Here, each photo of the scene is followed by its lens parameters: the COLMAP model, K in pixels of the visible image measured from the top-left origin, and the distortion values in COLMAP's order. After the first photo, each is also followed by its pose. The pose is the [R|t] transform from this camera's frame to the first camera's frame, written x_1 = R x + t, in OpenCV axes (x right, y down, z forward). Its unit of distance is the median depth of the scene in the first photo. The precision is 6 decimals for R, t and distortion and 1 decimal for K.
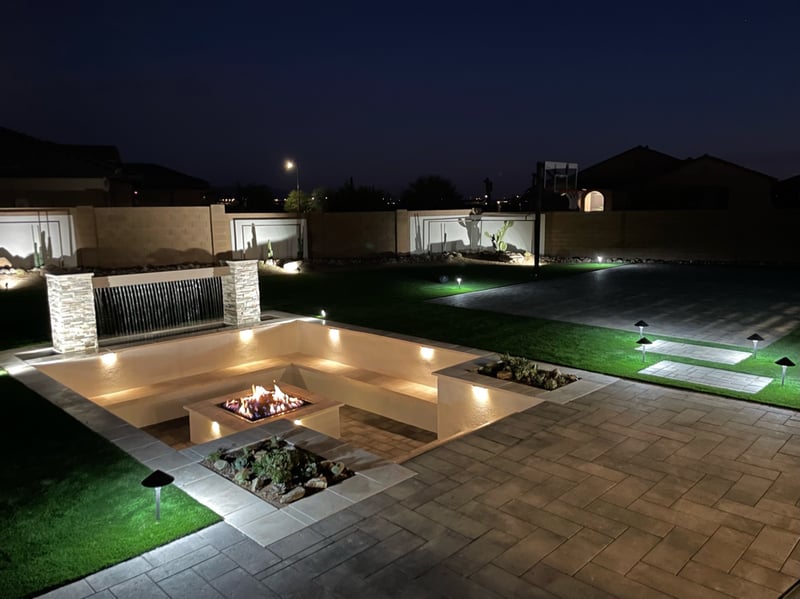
lens RADIAL K [[605.2, 0, 400.0], [0, 605.2, 299.5], [0, 0, 1]] dist [0.080272, -0.130029]
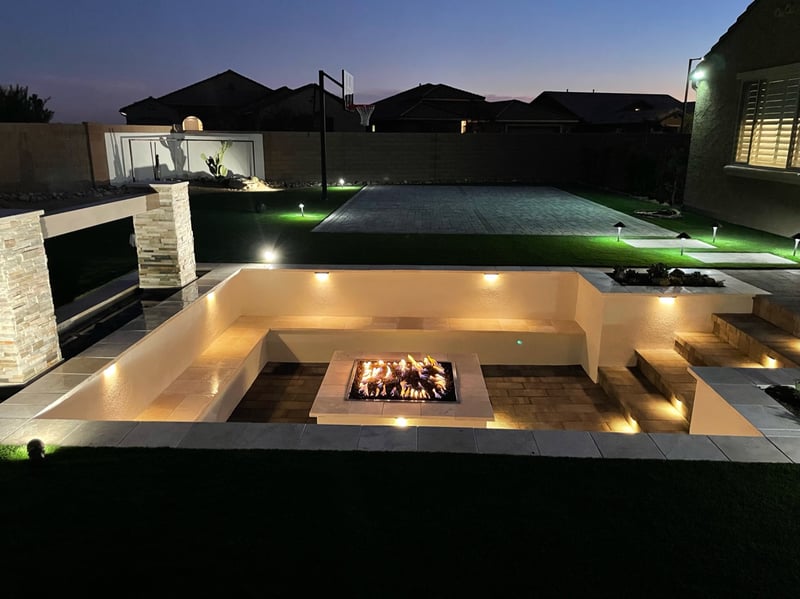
lens RADIAL K [[605.2, 0, 400.0], [0, 605.2, 299.5], [0, 0, 1]] dist [0.080272, -0.130029]
pose [[0.732883, -0.157150, 0.661956, -0.261169], [0.085509, 0.986519, 0.139531, -0.006903], [-0.674960, -0.045657, 0.736441, 0.188757]]
